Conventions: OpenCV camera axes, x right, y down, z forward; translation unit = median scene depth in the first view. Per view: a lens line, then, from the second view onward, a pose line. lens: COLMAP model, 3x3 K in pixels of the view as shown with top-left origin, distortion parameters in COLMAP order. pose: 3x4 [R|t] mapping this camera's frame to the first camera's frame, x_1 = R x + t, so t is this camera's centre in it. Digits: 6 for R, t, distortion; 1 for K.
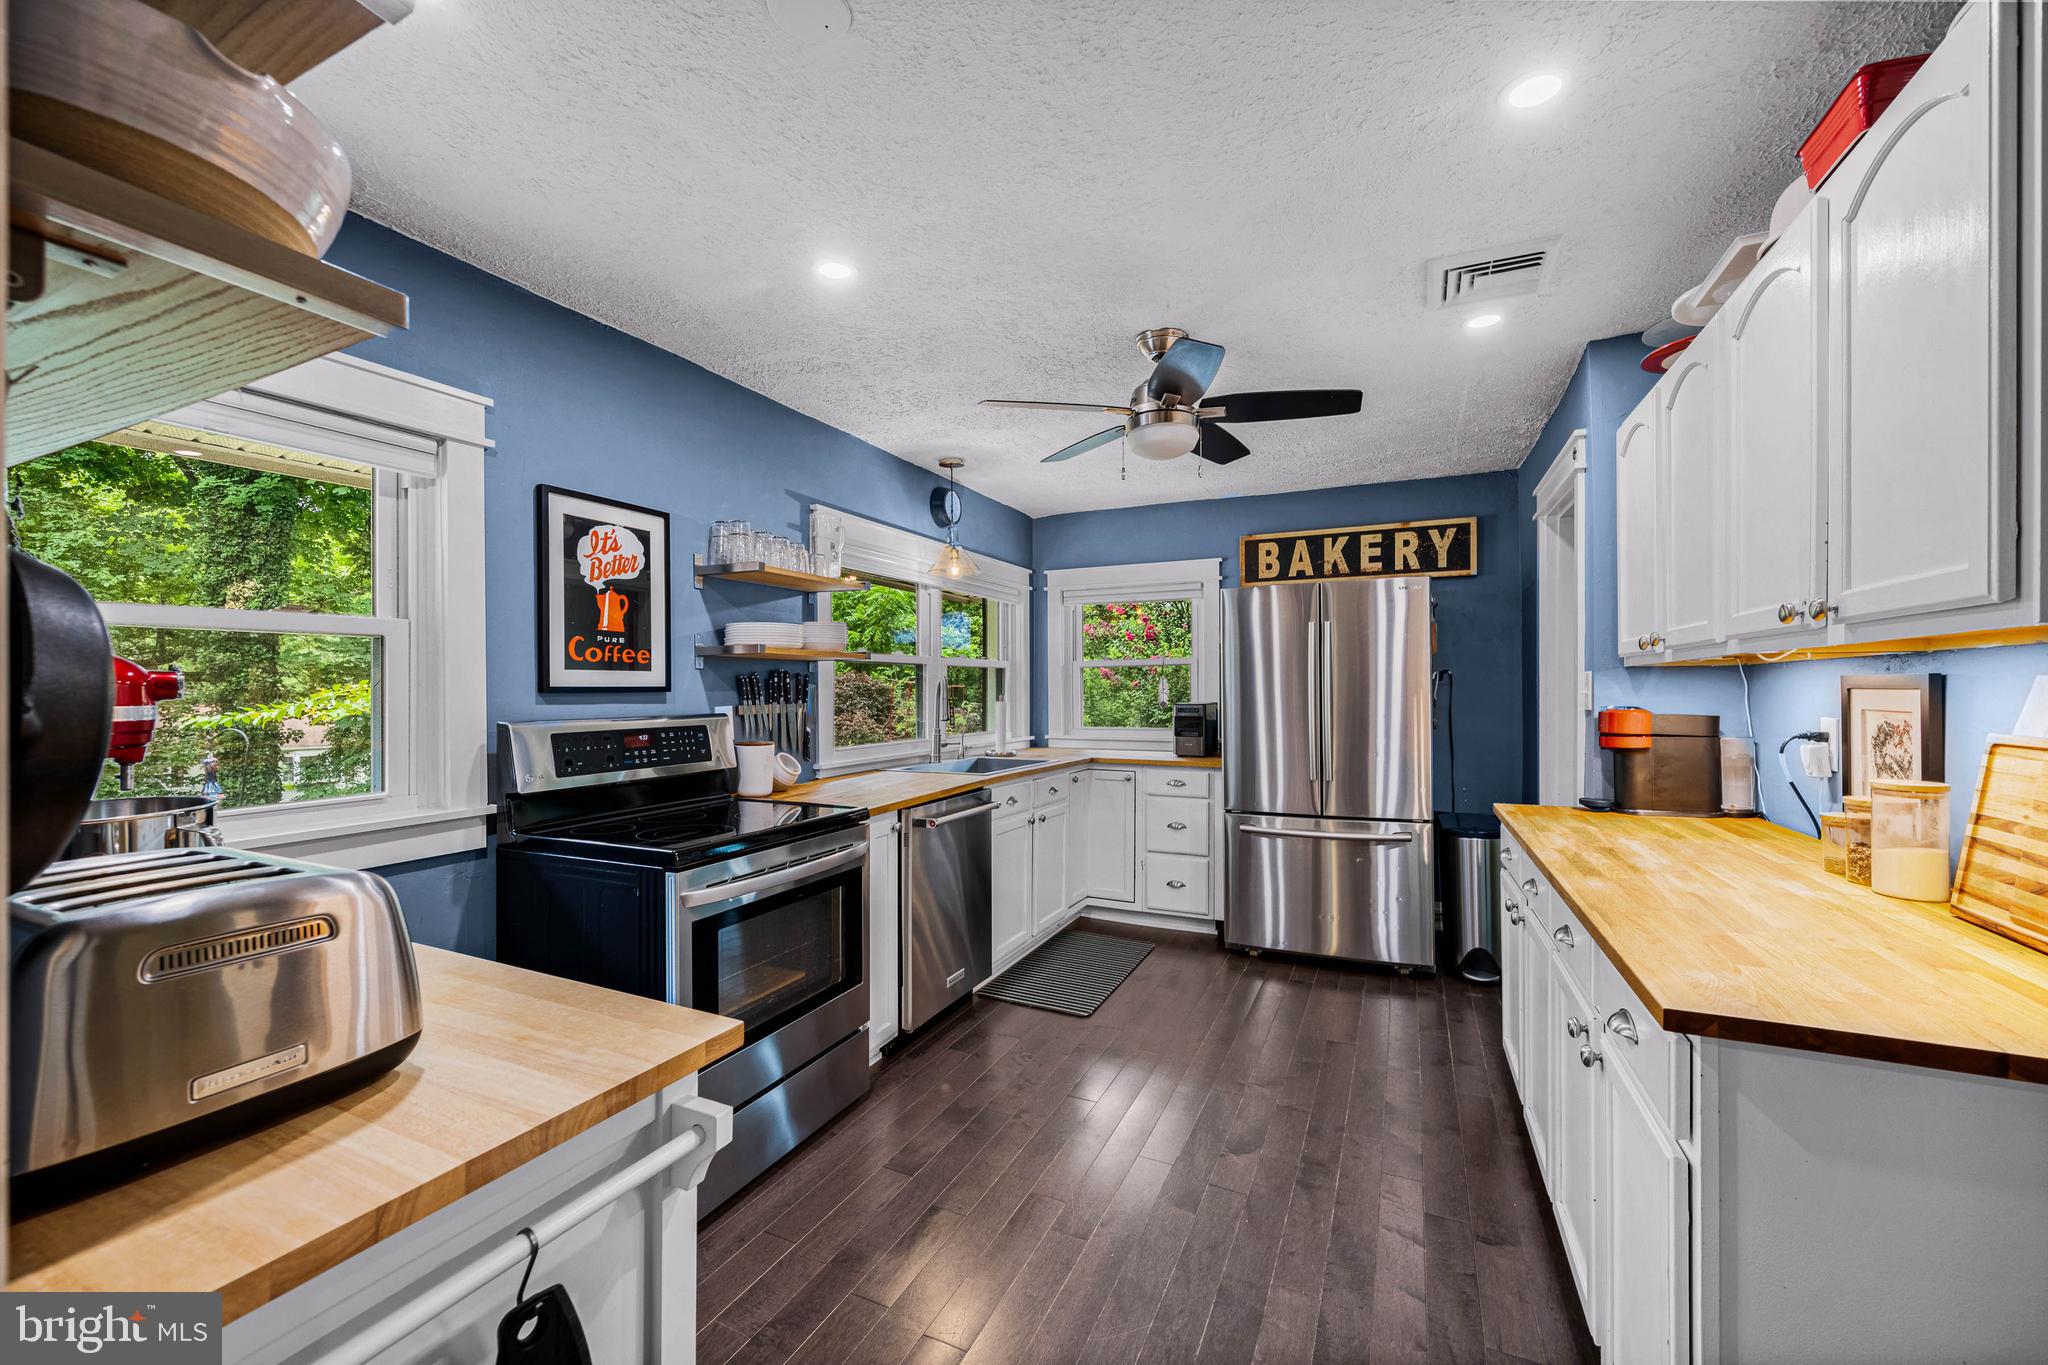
lens RADIAL K [[826.3, 0, 1021.2], [0, 826.3, 700.8], [0, 0, 1]] dist [-0.003130, -0.001961]
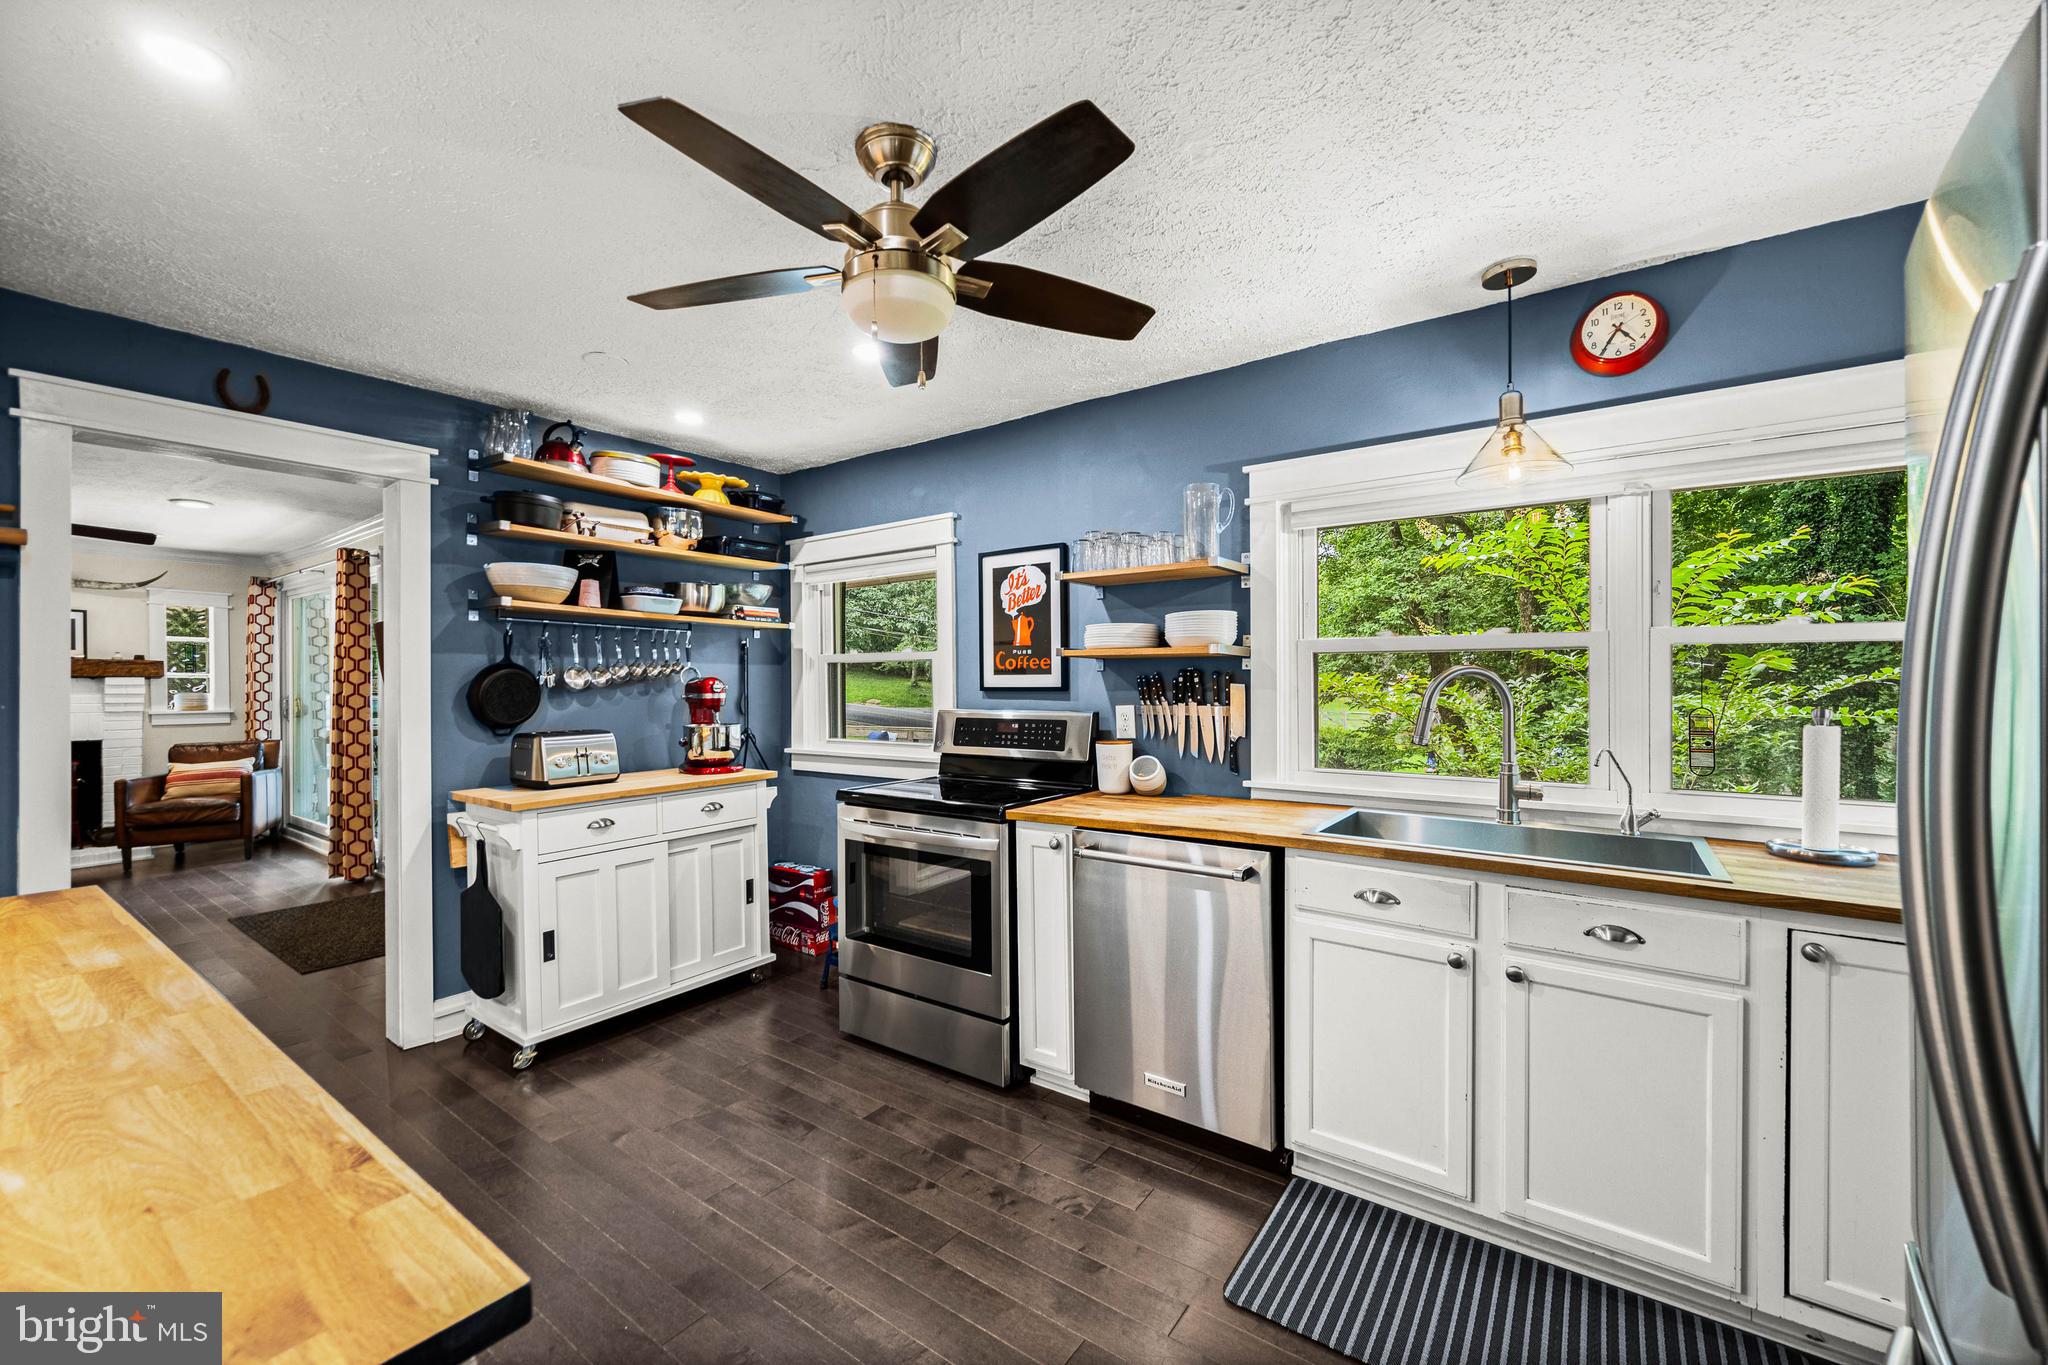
lens RADIAL K [[826.3, 0, 1037.1], [0, 826.3, 697.1], [0, 0, 1]] dist [-0.003130, -0.001961]
pose [[-0.189195, 0.015228, -0.981821, 0.797518], [-0.013685, 0.999742, 0.018143, -0.024485], [0.981844, 0.016868, -0.188938, 1.246958]]
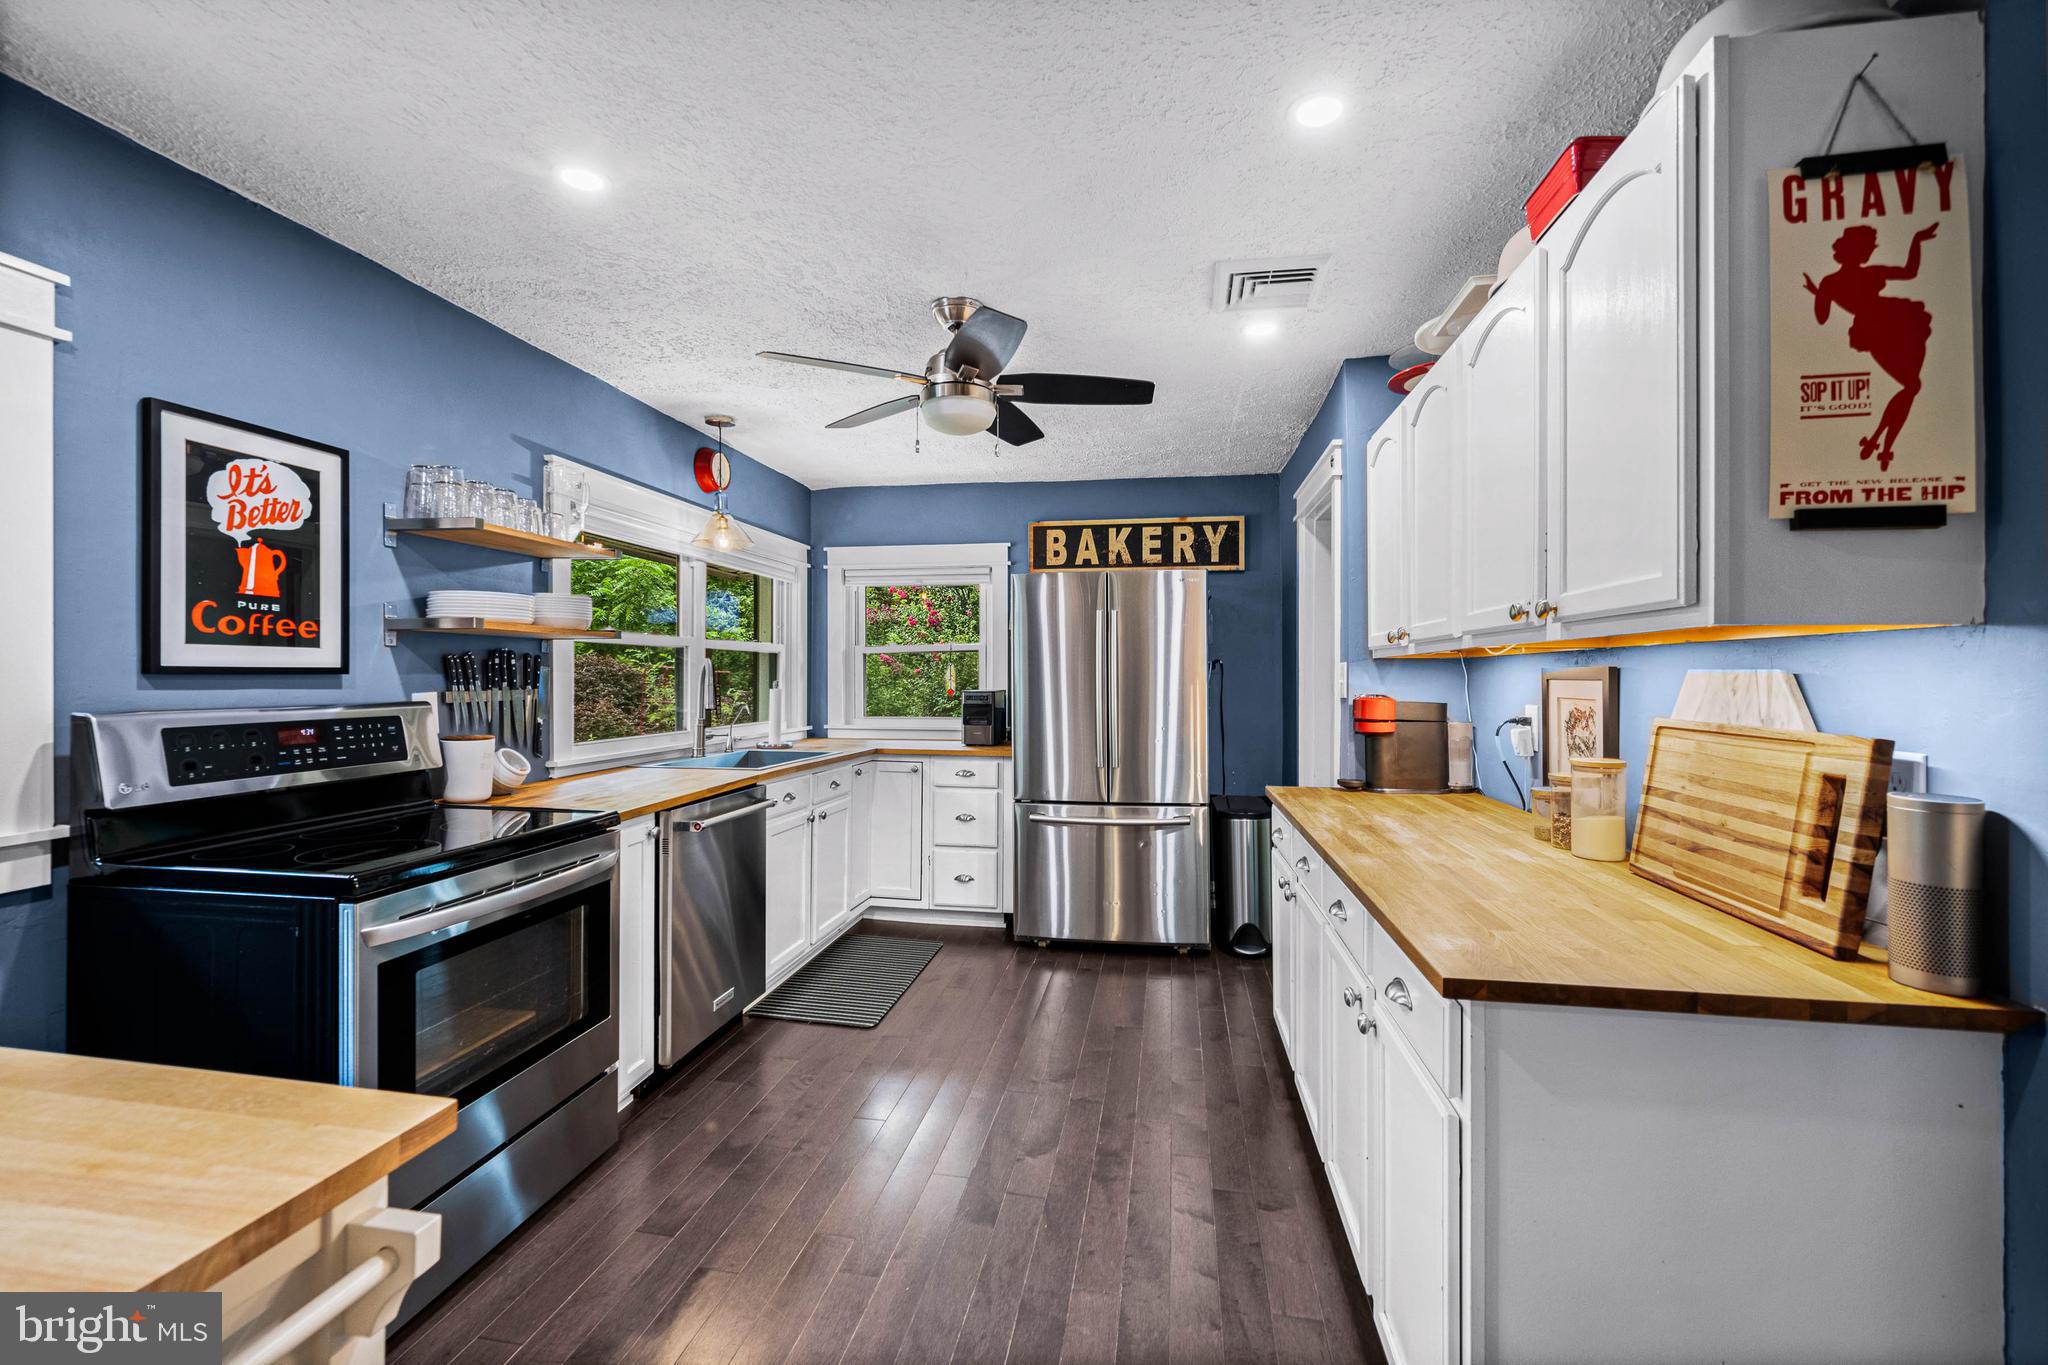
lens RADIAL K [[854.4, 0, 1033.1], [0, 854.4, 682.7], [0, 0, 1]] dist [-0.003961, -0.000080]
pose [[0.962273, 0.005392, 0.272033, -0.012660], [-0.003706, 0.999971, -0.006711, 0.000408], [-0.272061, 0.005450, 0.962265, 0.029385]]
